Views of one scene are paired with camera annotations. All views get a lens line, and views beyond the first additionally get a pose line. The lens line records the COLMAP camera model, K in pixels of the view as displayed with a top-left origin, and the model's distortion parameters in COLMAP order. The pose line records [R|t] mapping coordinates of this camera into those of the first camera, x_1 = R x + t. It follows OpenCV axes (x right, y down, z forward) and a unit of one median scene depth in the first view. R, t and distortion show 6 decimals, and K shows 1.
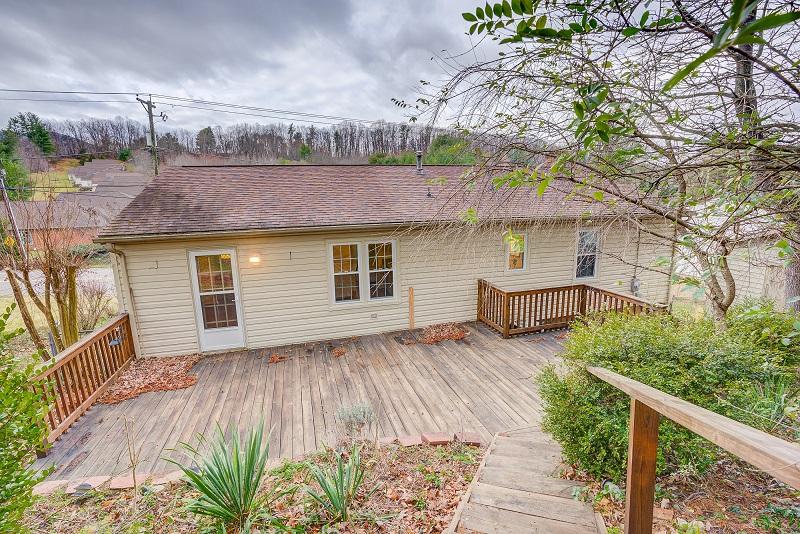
lens RADIAL K [[372.4, 0, 400.7], [0, 372.4, 269.5], [0, 0, 1]] dist [-0.064180, 0.021323]
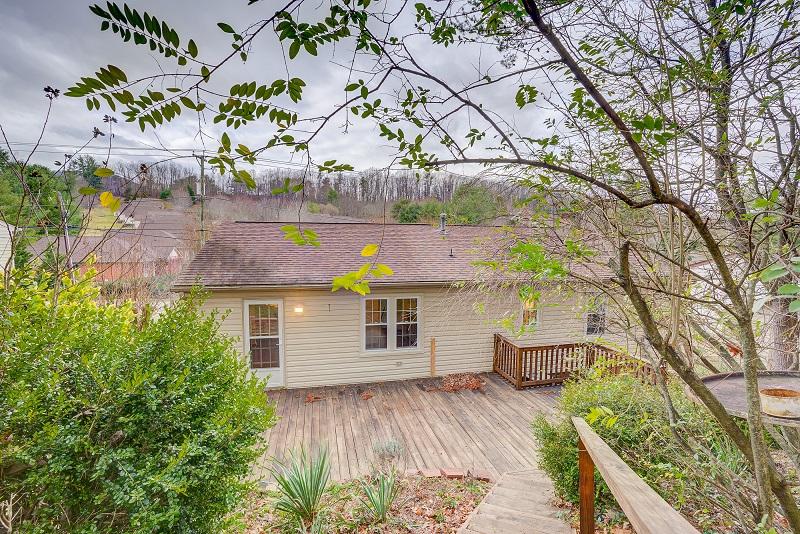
lens RADIAL K [[372.4, 0, 402.5], [0, 372.4, 268.4], [0, 0, 1]] dist [-0.064180, 0.021323]
pose [[0.998150, 0.033373, -0.050820, -0.015545], [-0.039083, 0.992496, -0.115866, -0.032362], [0.046572, 0.117638, 0.991964, -0.146750]]
